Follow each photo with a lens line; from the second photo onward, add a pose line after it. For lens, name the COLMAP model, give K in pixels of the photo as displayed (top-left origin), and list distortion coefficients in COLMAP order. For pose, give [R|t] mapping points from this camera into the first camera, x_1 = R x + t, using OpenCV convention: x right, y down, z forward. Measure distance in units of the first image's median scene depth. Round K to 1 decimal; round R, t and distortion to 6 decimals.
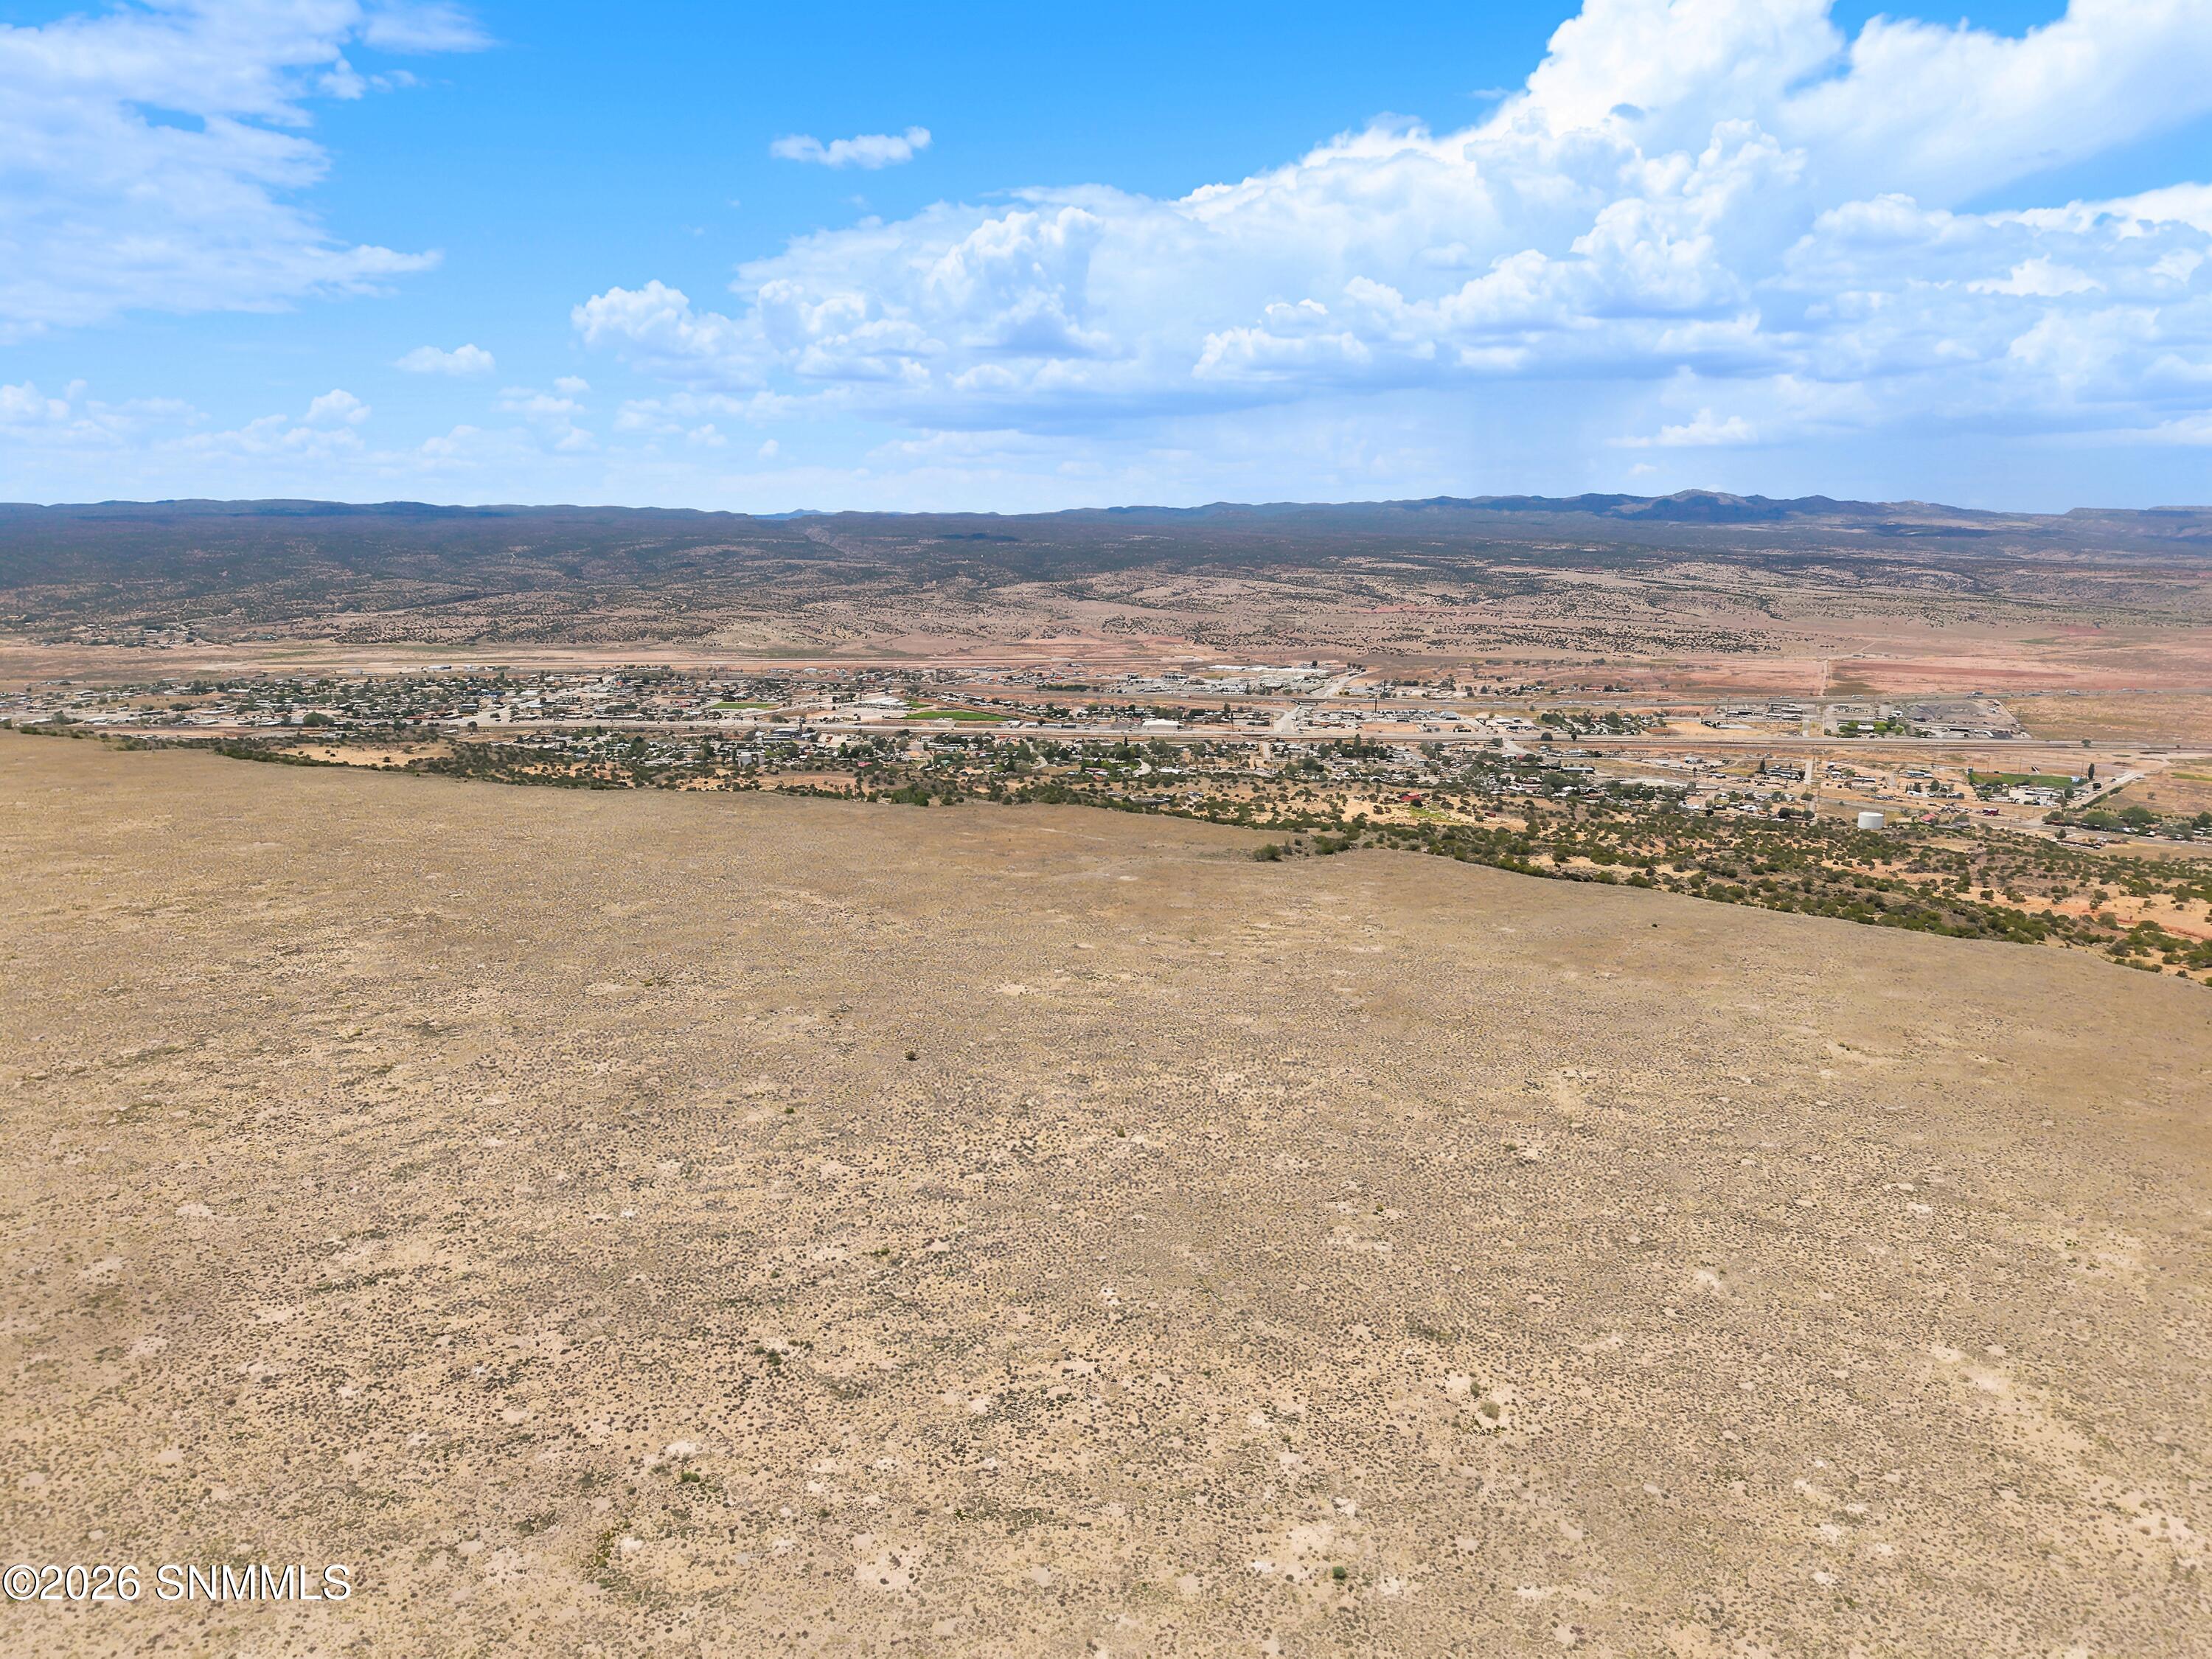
lens RADIAL K [[1494.9, 0, 1126.4], [0, 1494.9, 825.9], [0, 0, 1]] dist [0.034618, -0.041289]
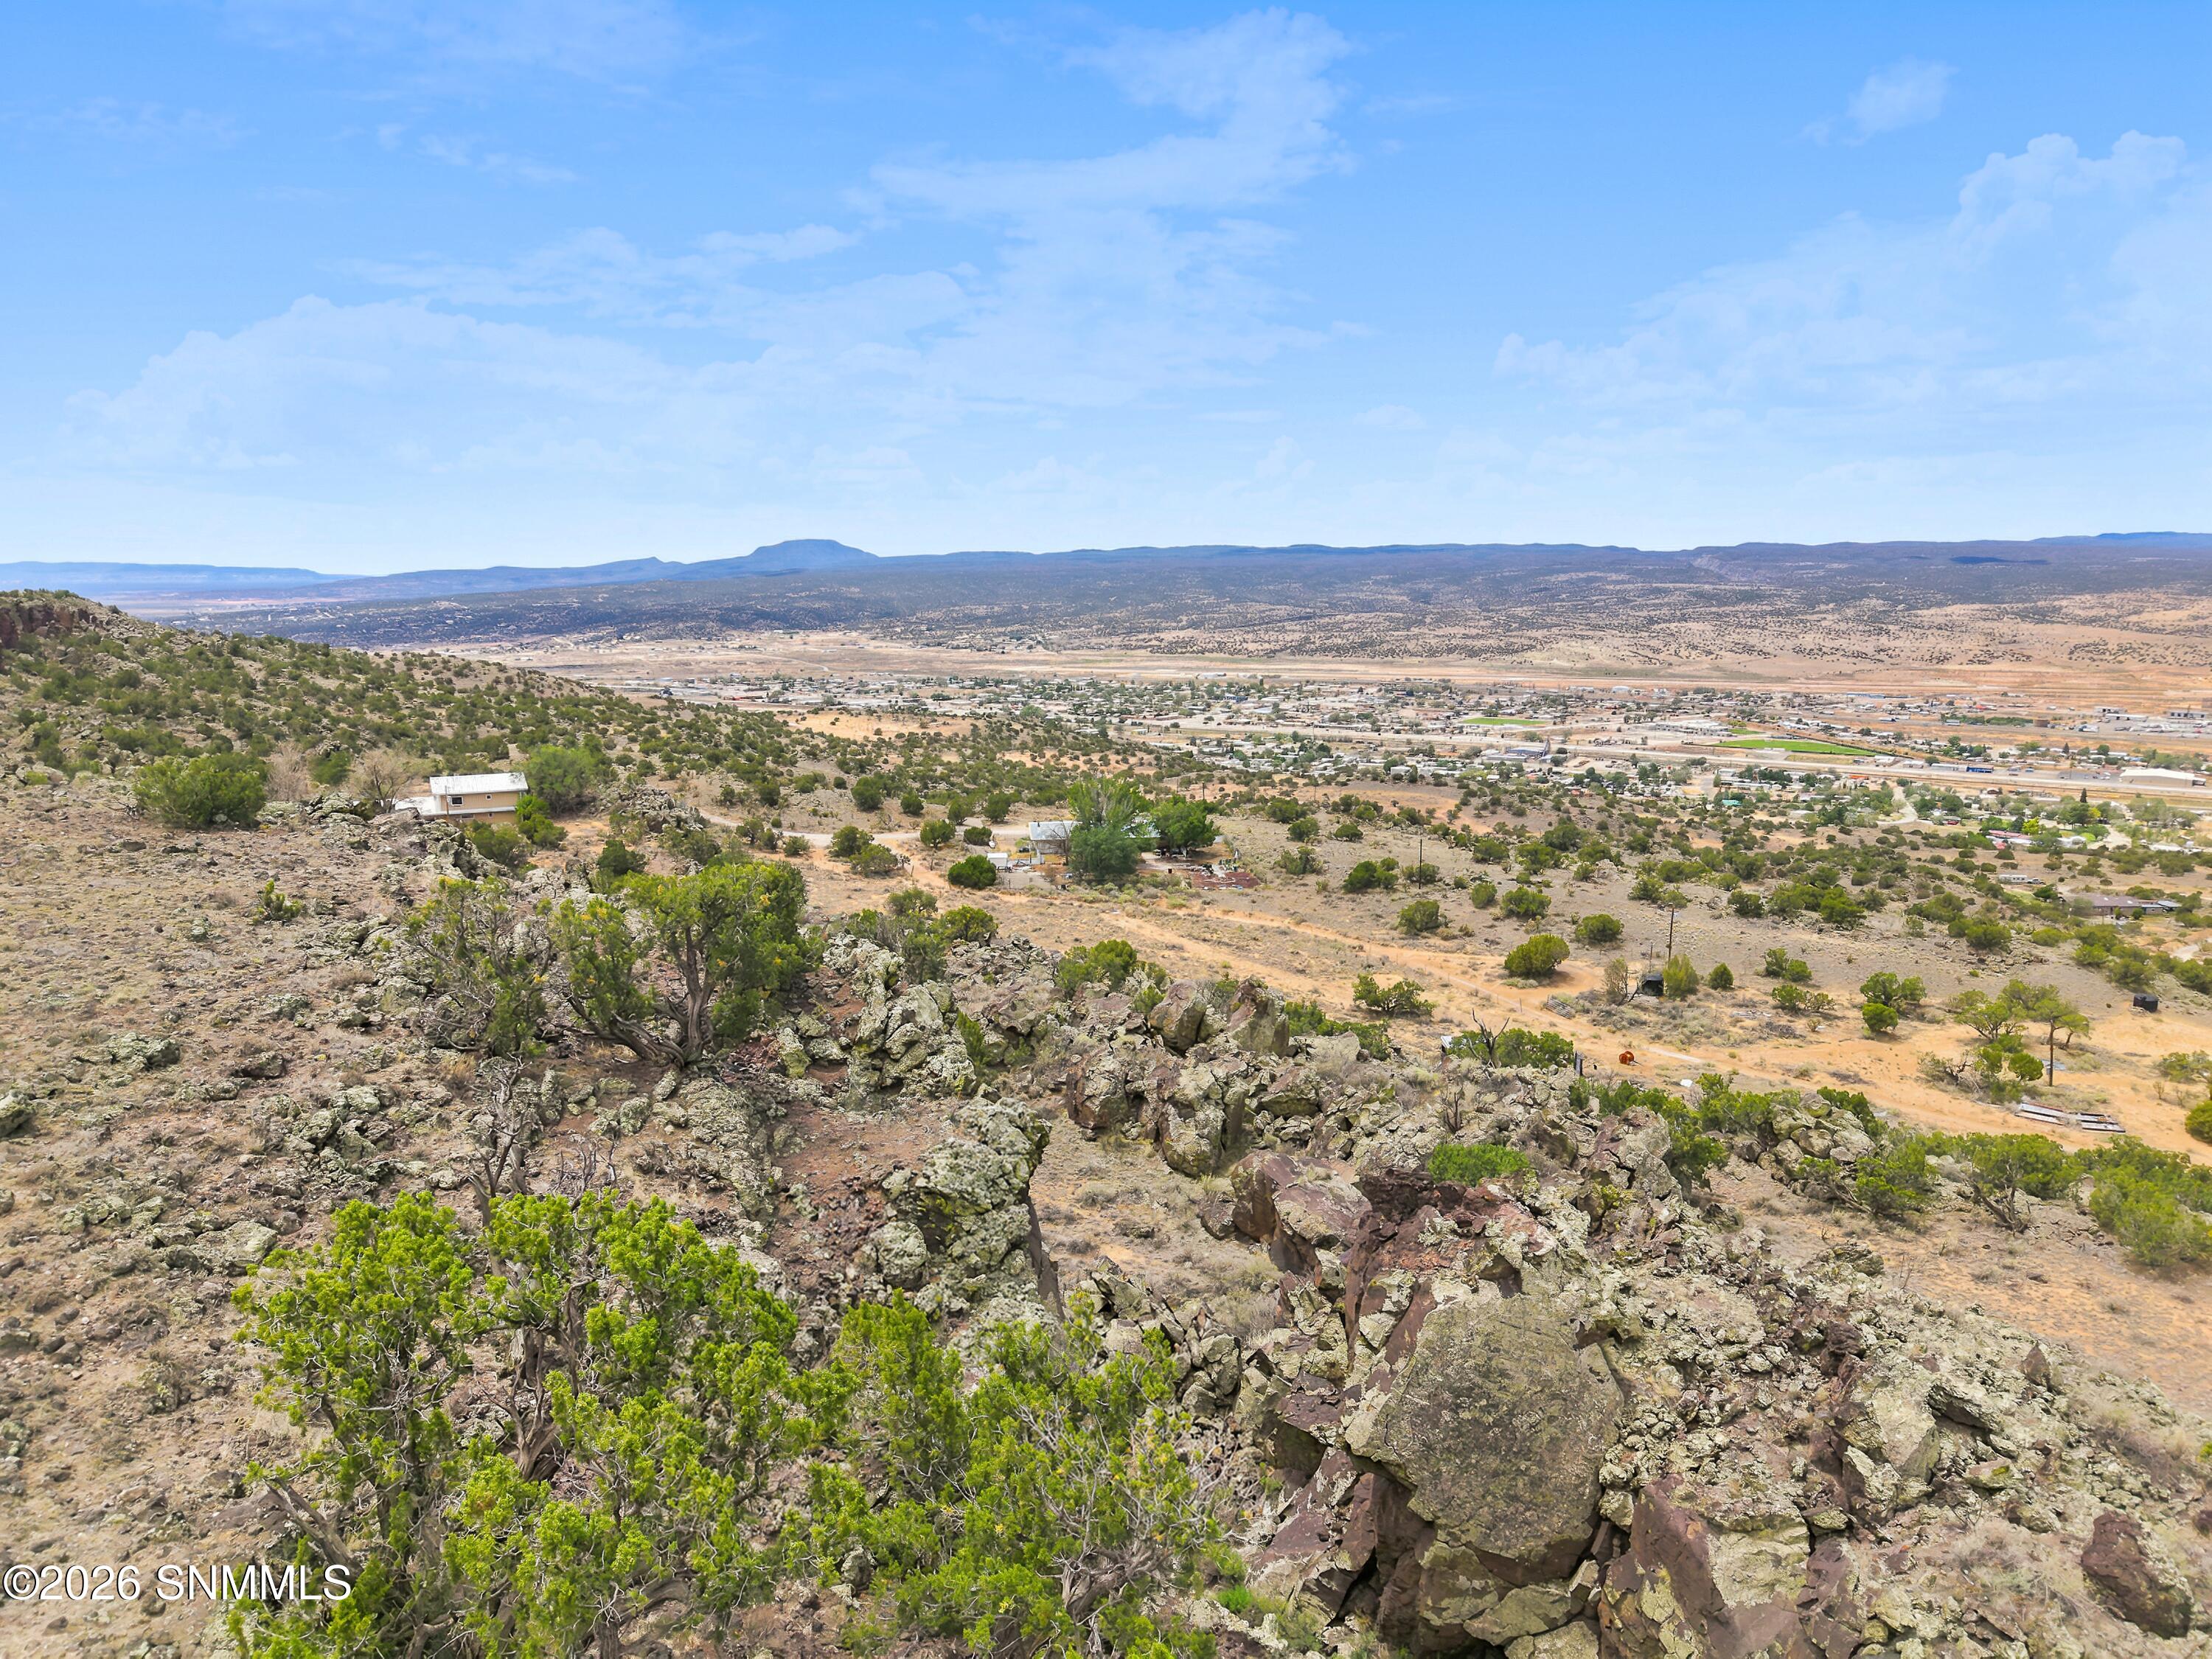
lens RADIAL K [[1494.9, 0, 1091.3], [0, 1494.9, 832.1], [0, 0, 1]] dist [0.034618, -0.041289]
pose [[0.828549, 0.086400, -0.553210, 0.003892], [-0.100818, 0.994895, 0.004385, -0.004168], [0.550765, 0.052140, 0.833030, 0.214303]]
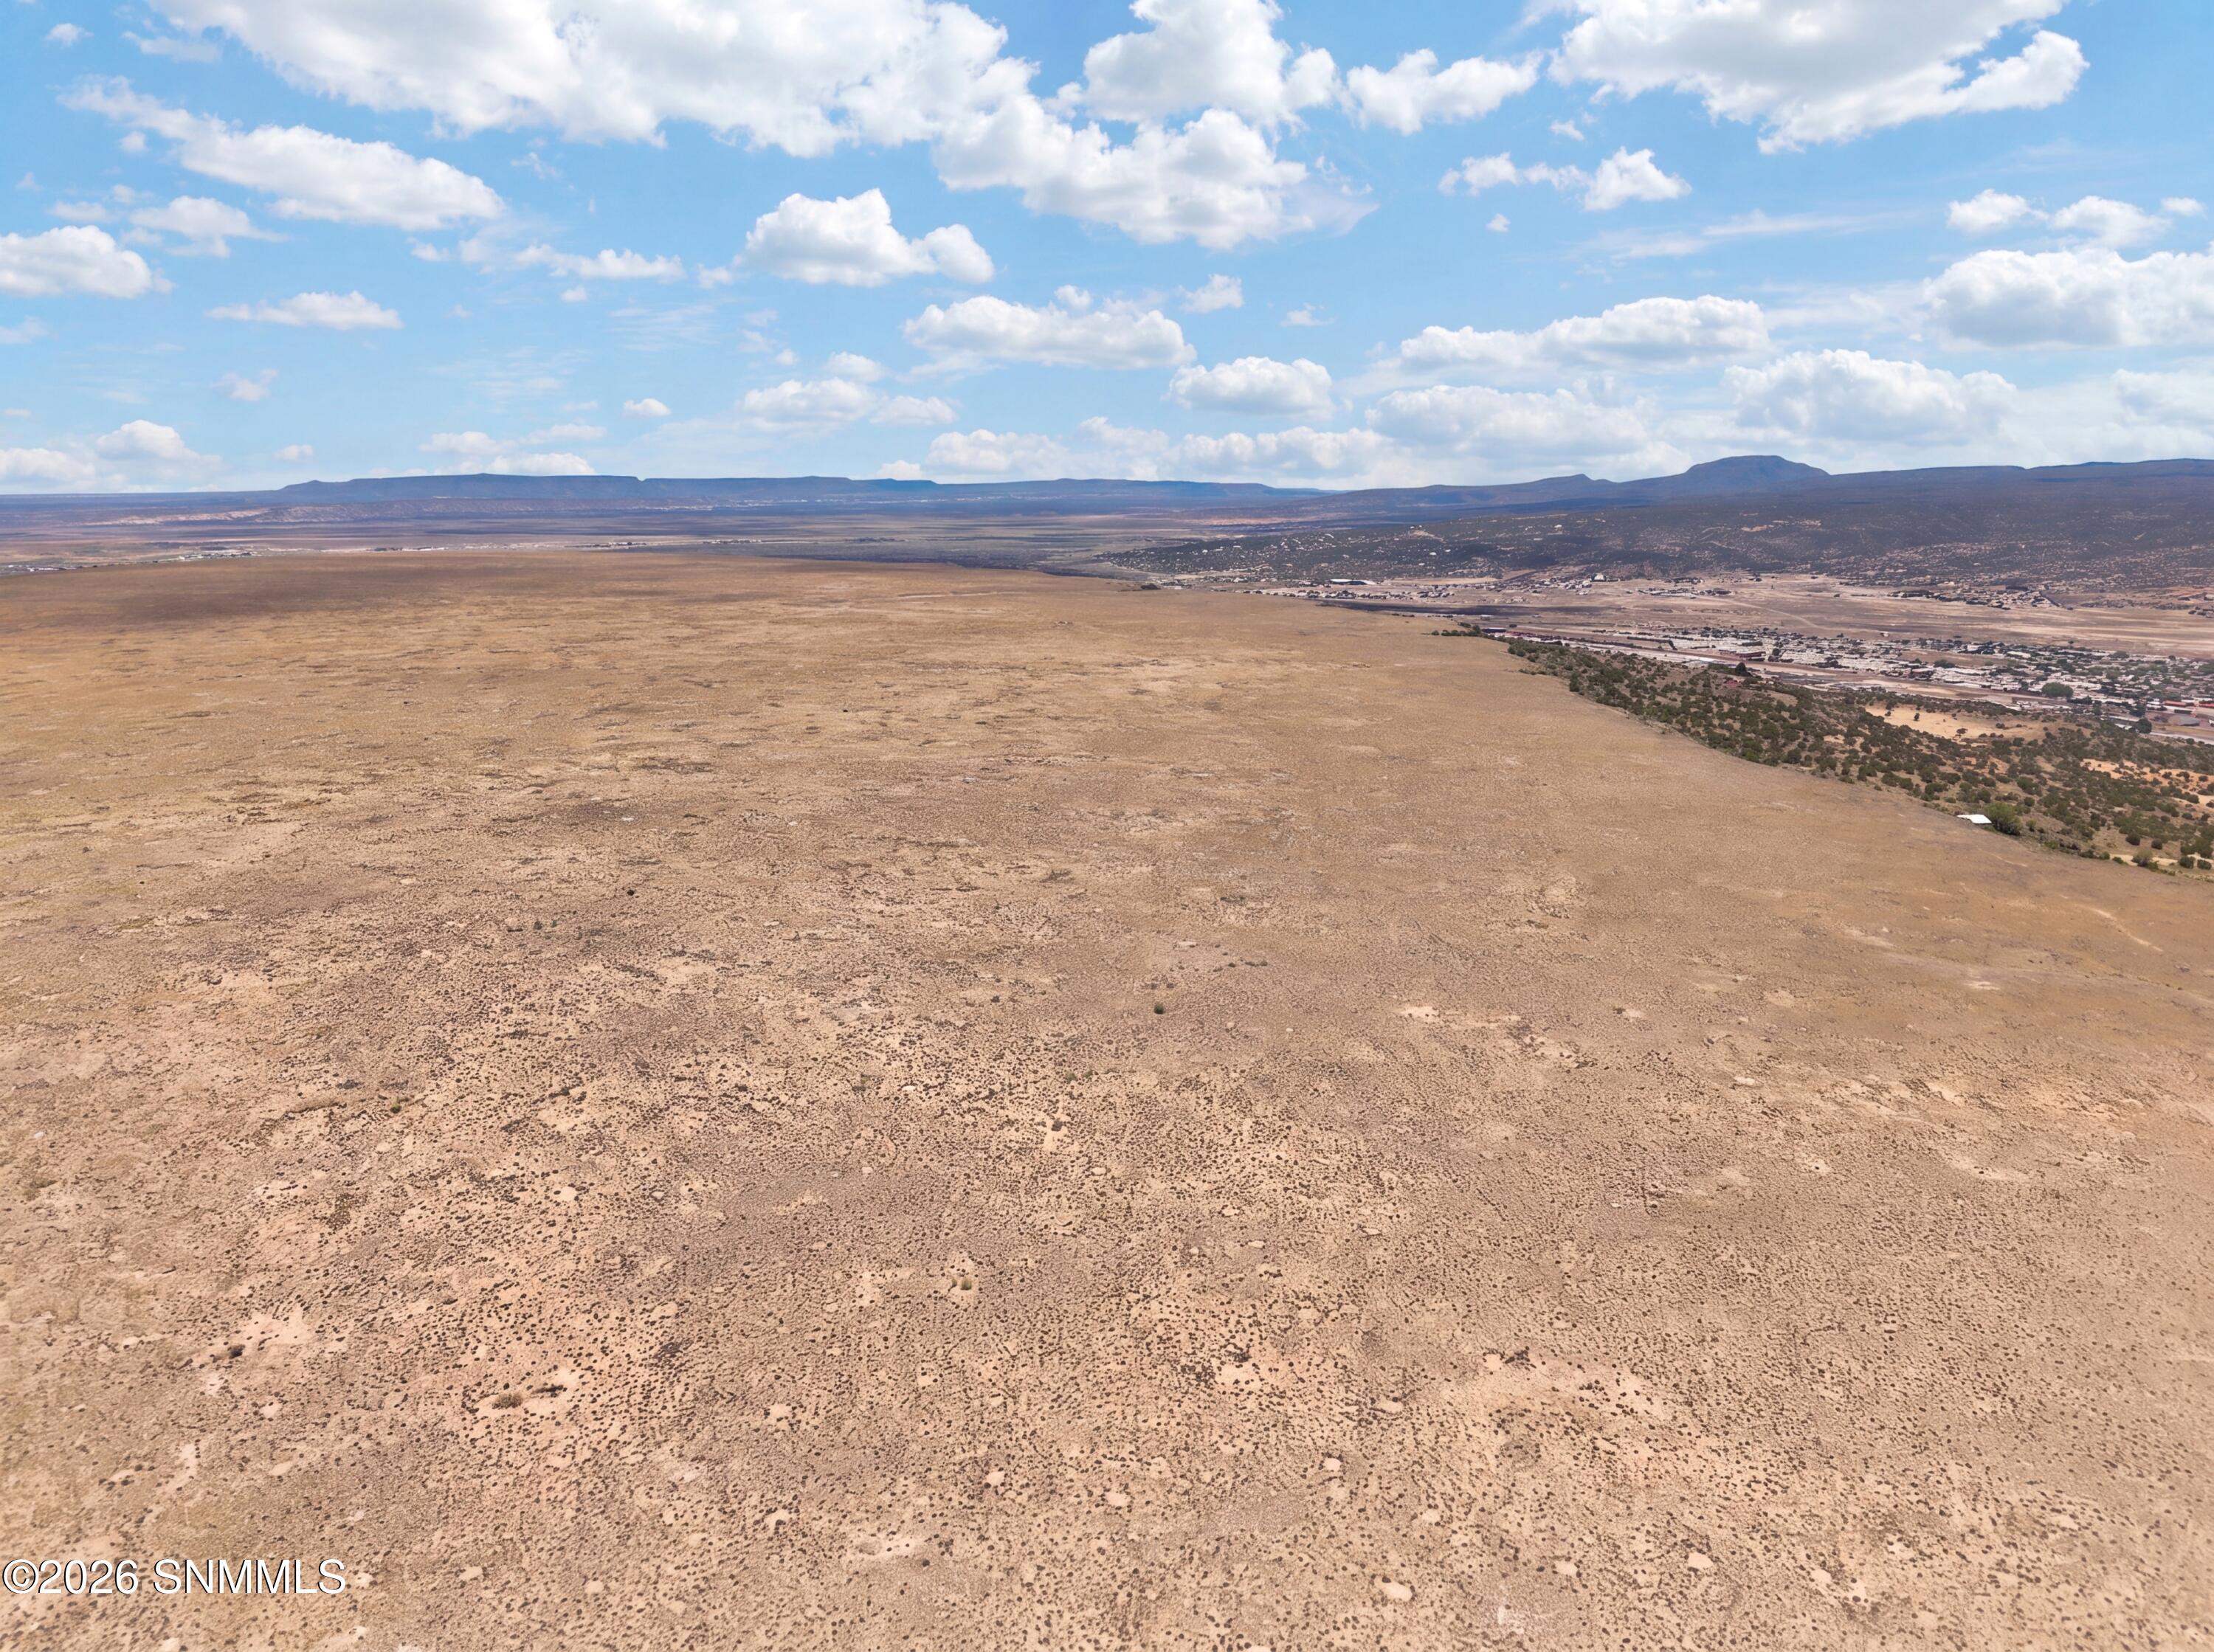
lens RADIAL K [[1496.1, 0, 1088.7], [0, 1496.1, 817.0], [0, 0, 1]] dist [0.034618, -0.041289]
pose [[0.389372, 0.196657, -0.899842, 0.073366], [-0.180477, 0.974294, 0.134833, -0.009634], [0.903226, 0.109901, 0.414854, 0.057734]]
